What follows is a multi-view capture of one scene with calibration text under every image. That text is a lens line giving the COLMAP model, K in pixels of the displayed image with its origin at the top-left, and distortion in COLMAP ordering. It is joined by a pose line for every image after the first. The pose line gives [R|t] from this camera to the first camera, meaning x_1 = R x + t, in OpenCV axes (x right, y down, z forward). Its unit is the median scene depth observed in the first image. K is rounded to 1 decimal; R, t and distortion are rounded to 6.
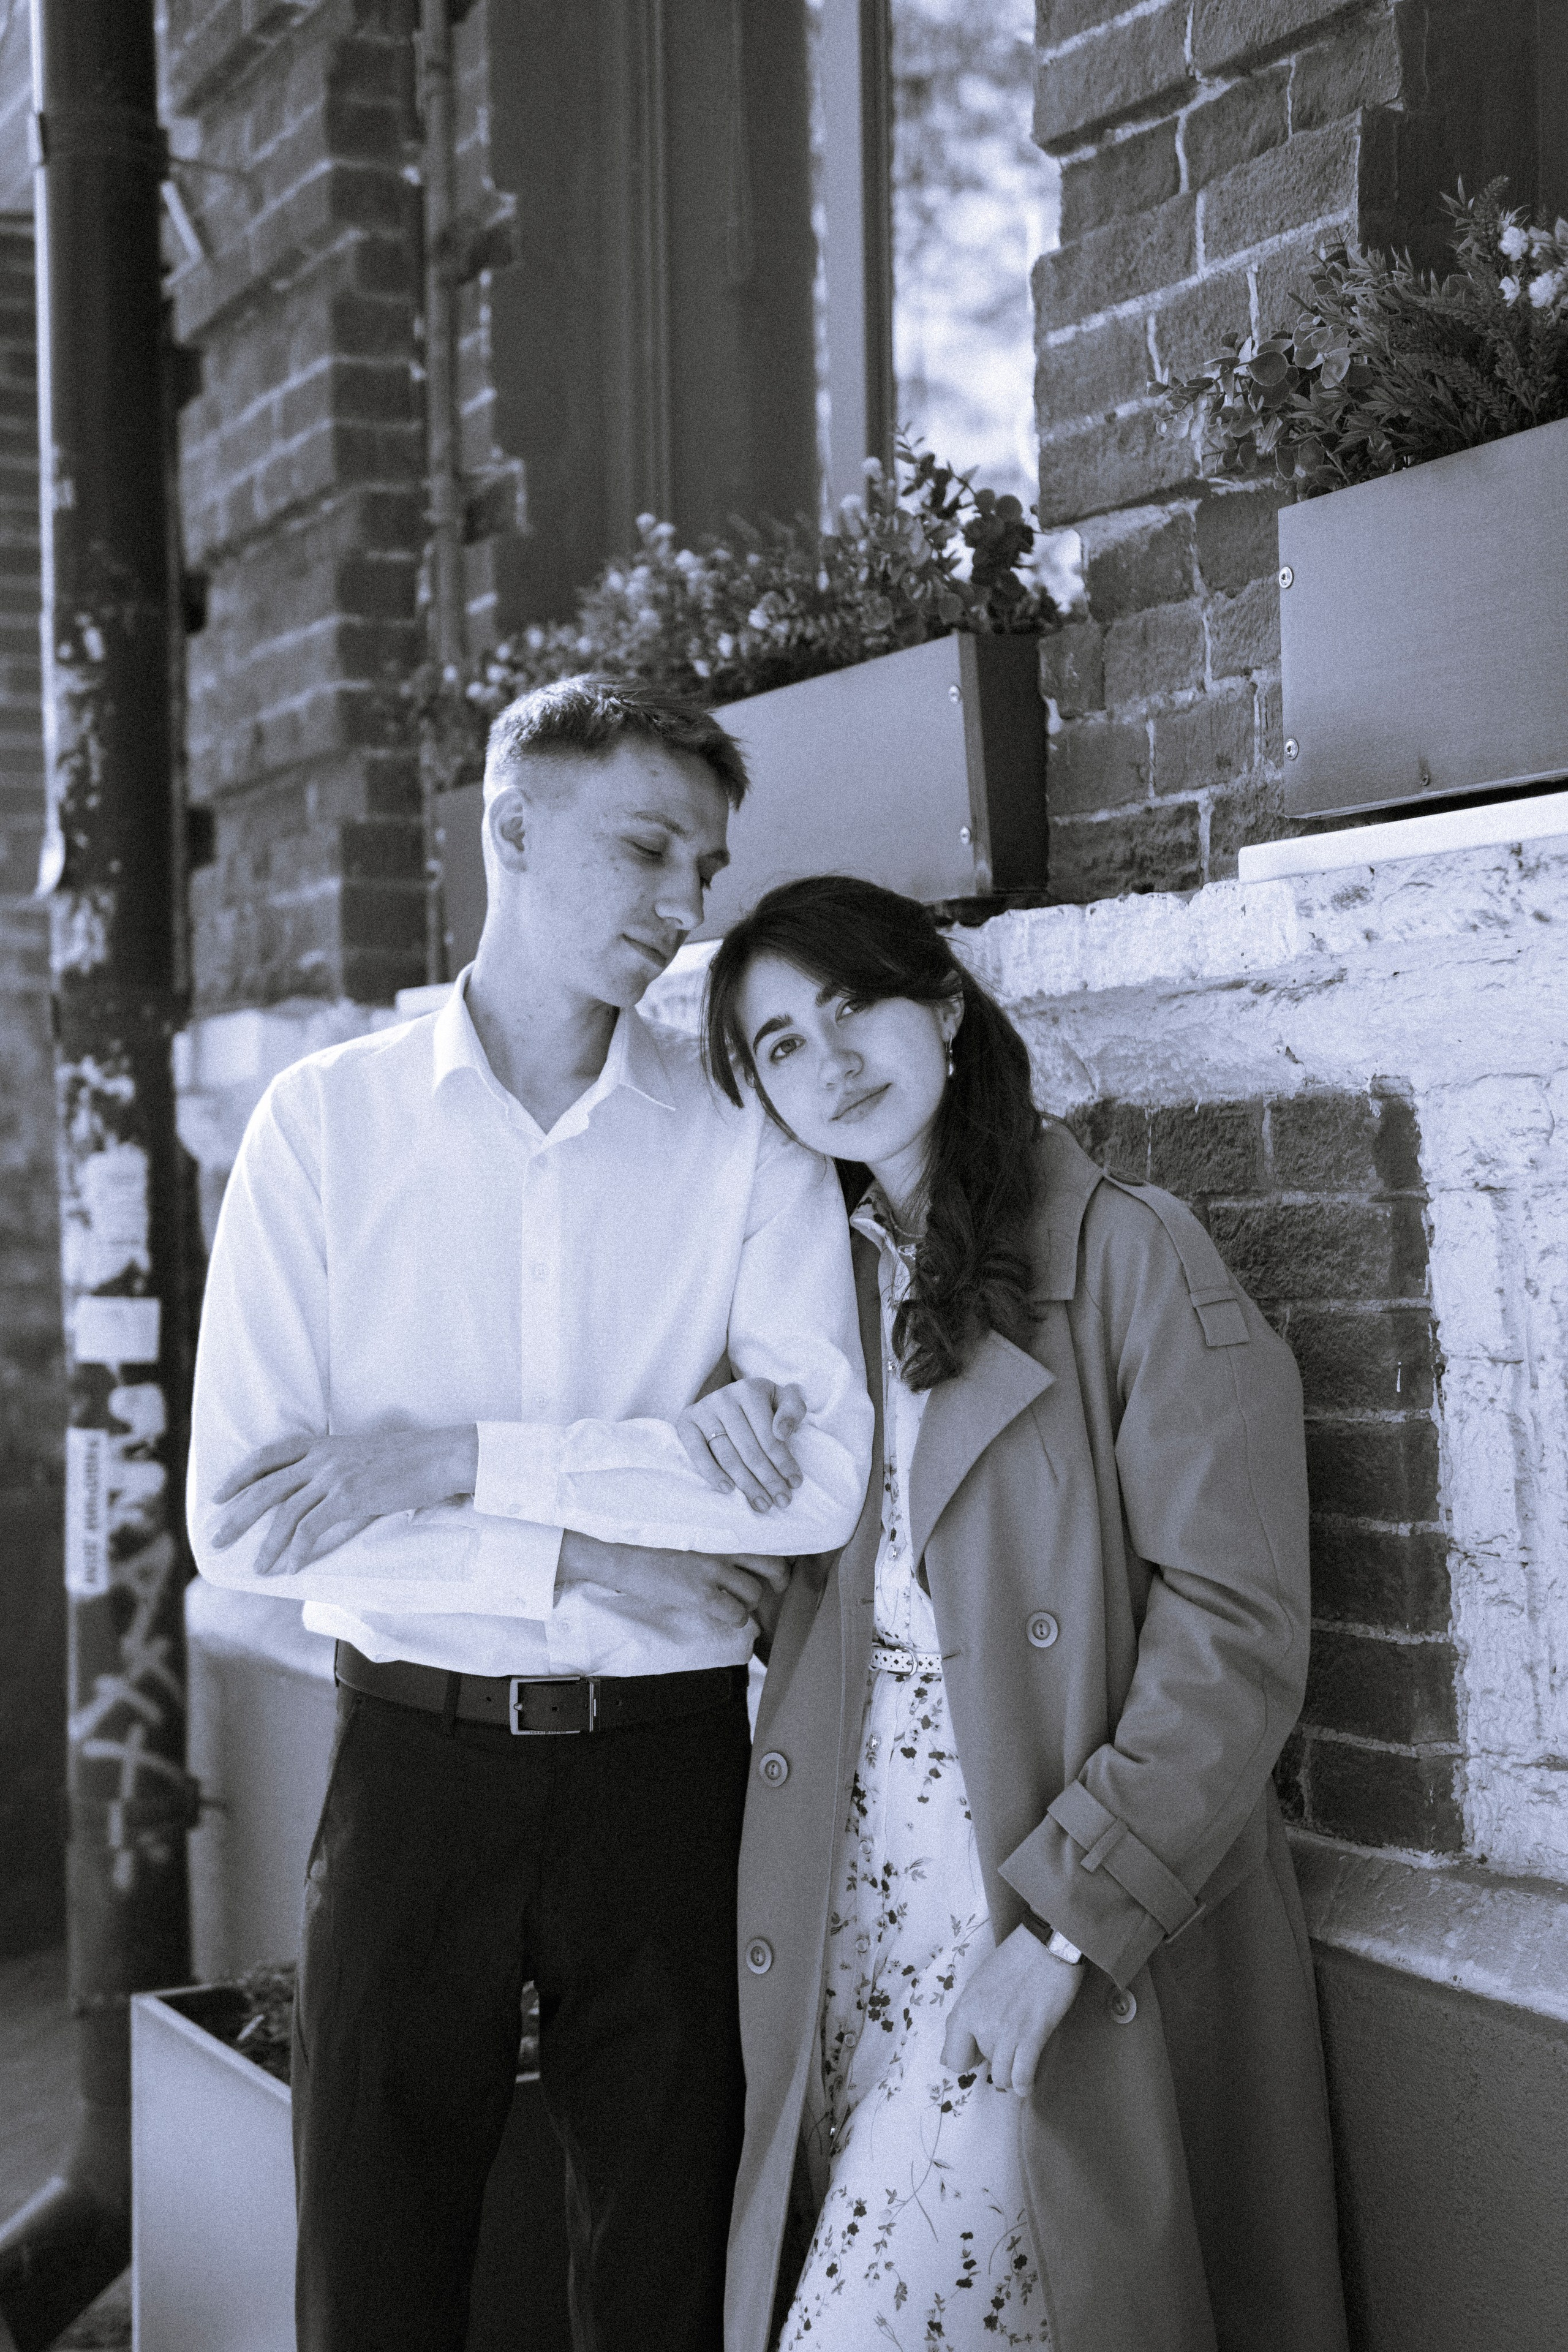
lens RADIAL K [[2987.1, 0, 781.8], [0, 2987.1, 1179.8], [0, 0, 1]] dist [0.083198, 0.000000]
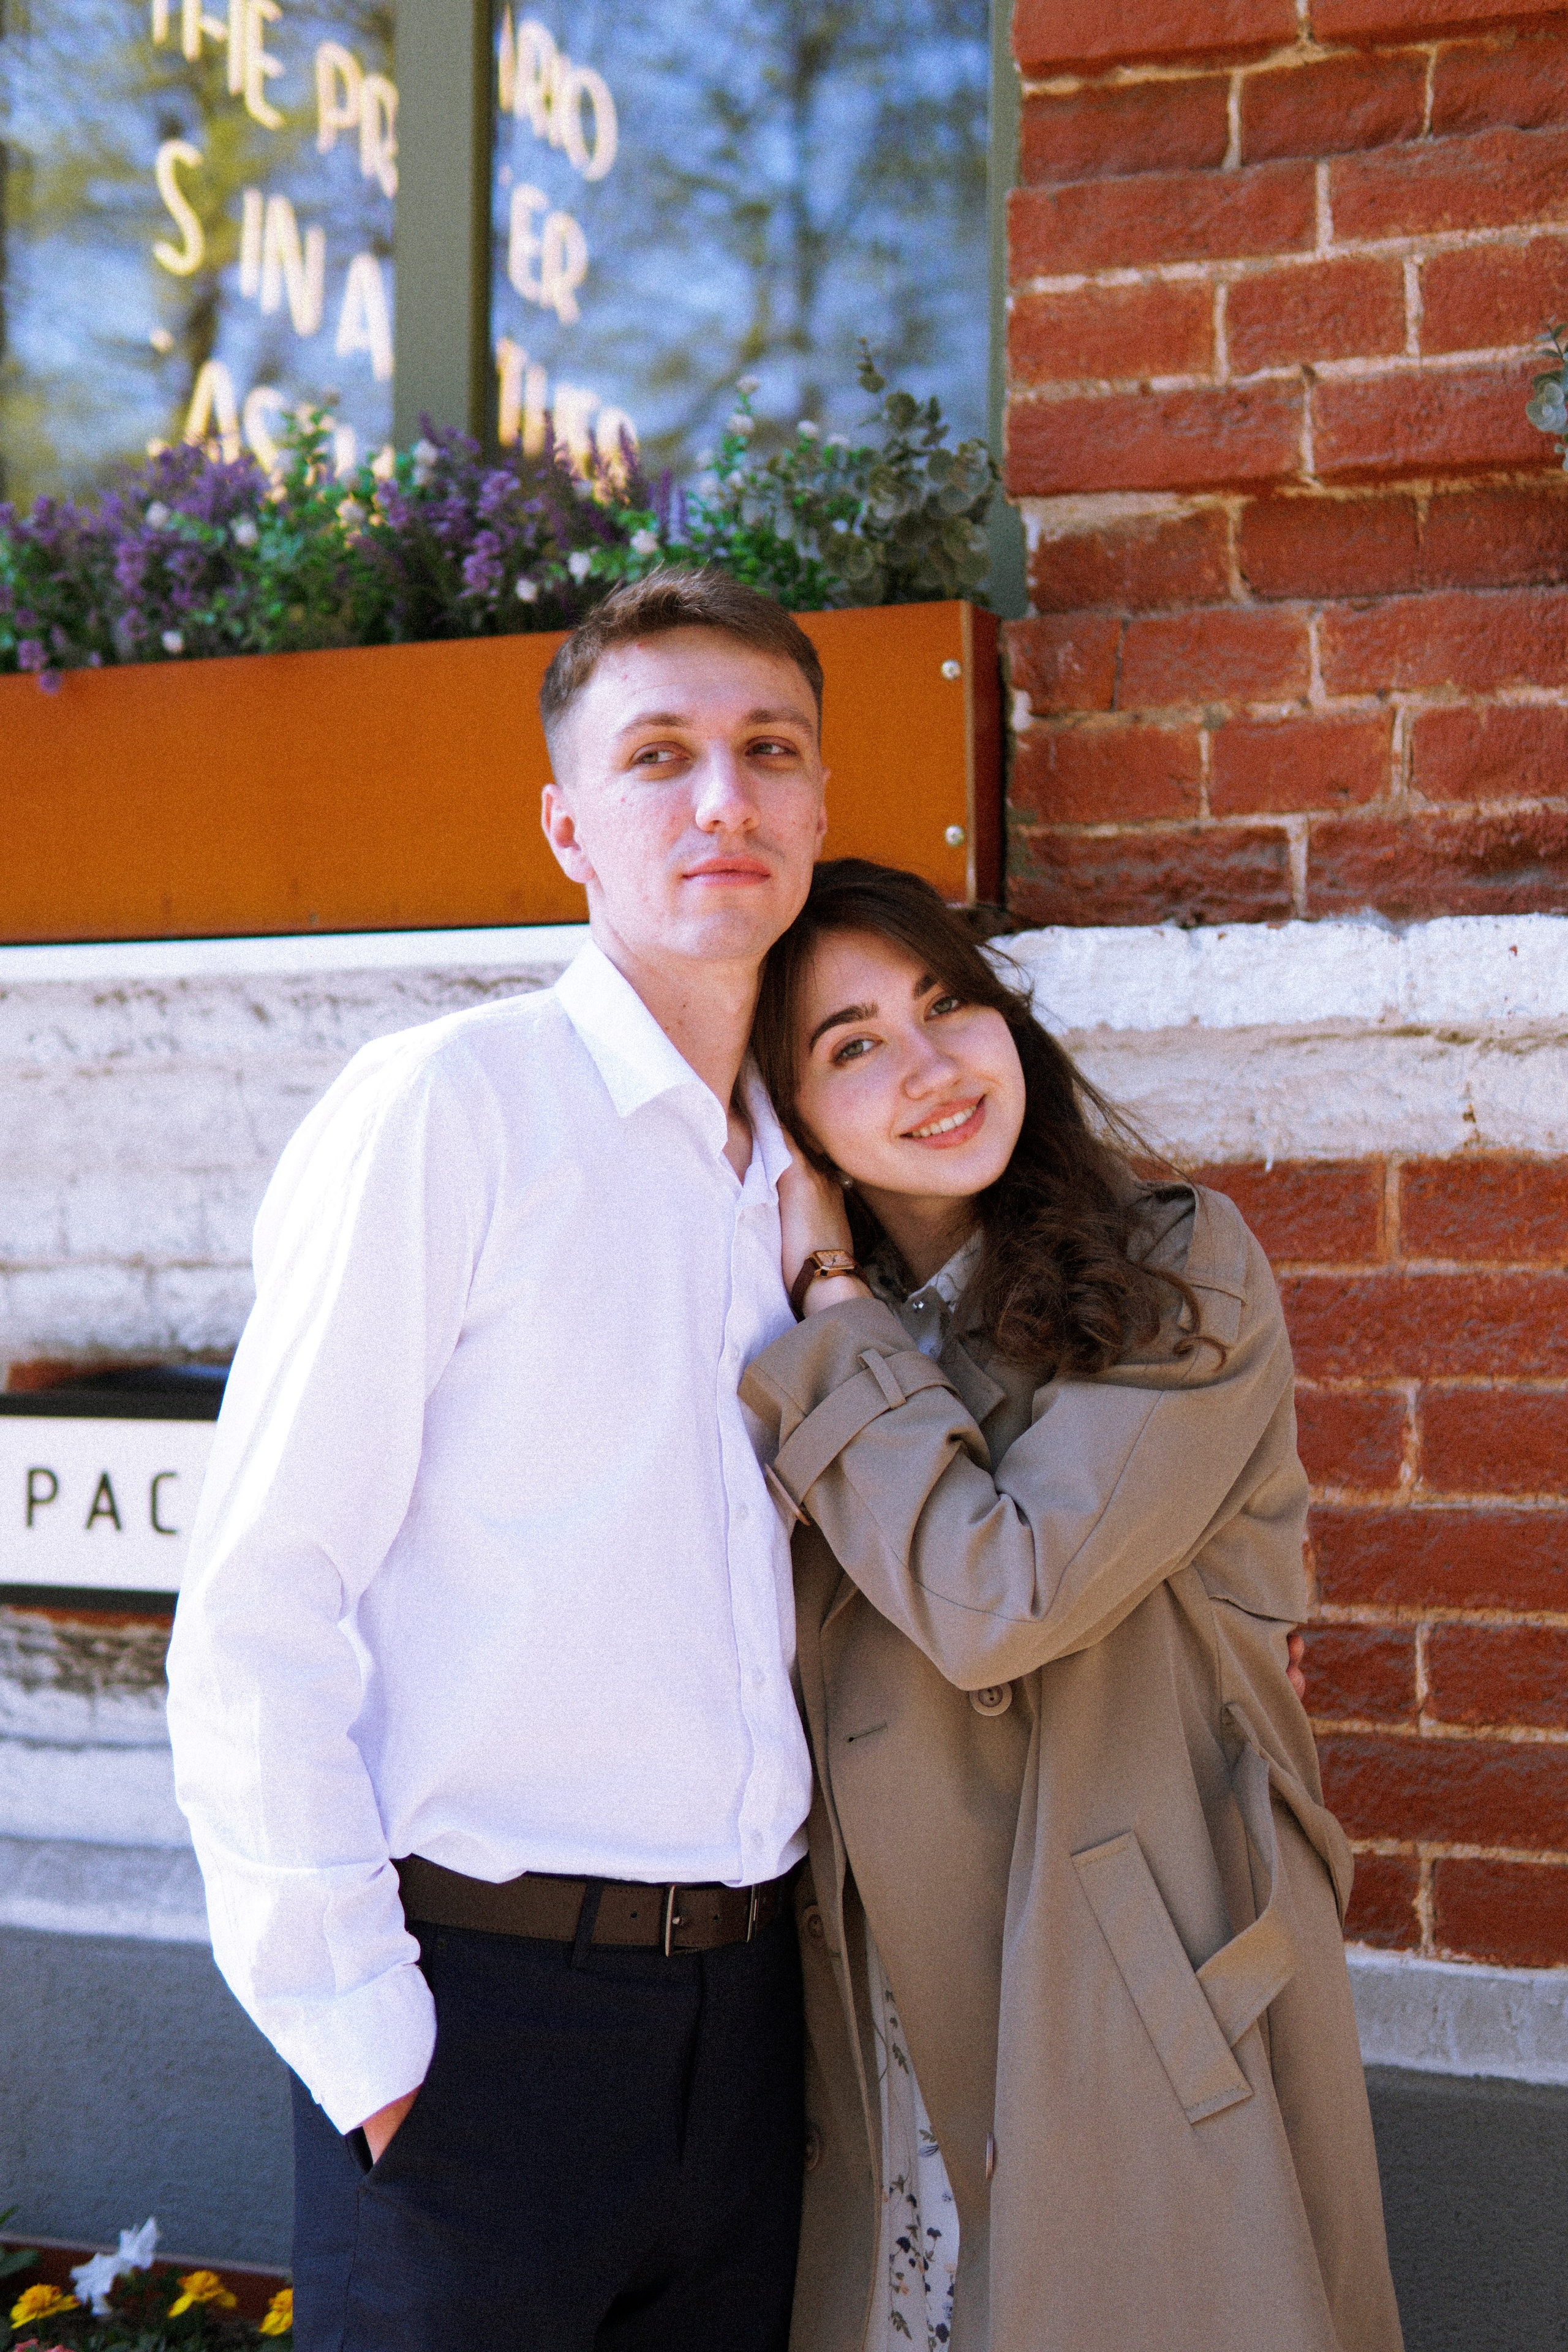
lens RADIAL K [[2987.1, 0, 783.5], [0, 2987.1, 1173.3], [0, 0, 1]] dist [0.083198, 0.000000]
pose [[0.786245, 0.040336, 0.616597, -0.532379], [-0.022216, 0.999067, -0.037027, 0.015224], [-0.617515, 0.015414, 0.786408, 0.380182]]
